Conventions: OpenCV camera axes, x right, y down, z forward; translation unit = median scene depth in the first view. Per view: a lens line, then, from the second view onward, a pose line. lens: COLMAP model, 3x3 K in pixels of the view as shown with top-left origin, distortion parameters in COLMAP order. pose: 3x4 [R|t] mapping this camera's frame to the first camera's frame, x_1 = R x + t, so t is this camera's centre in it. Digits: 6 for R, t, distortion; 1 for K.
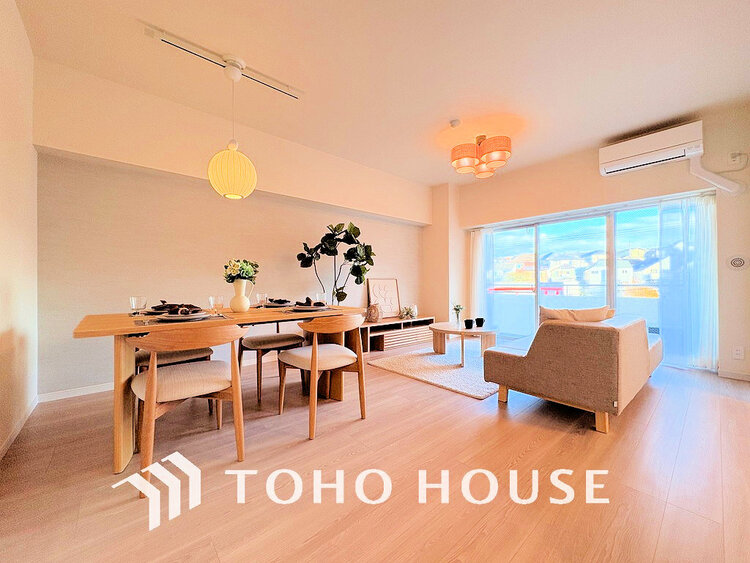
lens RADIAL K [[299.4, 0, 375.0], [0, 299.4, 281.5], [0, 0, 1]] dist [-0.000355, -0.000080]
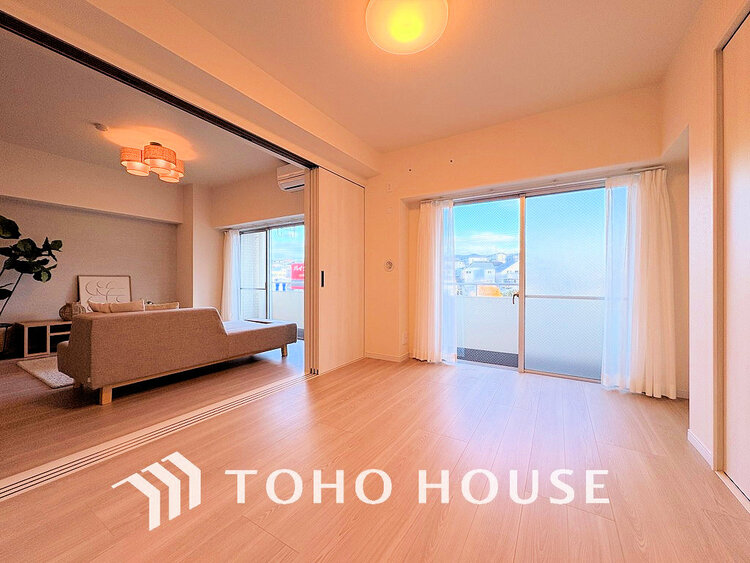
lens RADIAL K [[299.4, 0, 375.0], [0, 299.4, 281.5], [0, 0, 1]] dist [-0.000355, -0.000080]
pose [[0.952536, 0.003530, 0.304406, 0.546590], [-0.005466, 0.999970, 0.005506, -0.001341], [-0.304377, -0.006908, 0.952527, -0.181439]]
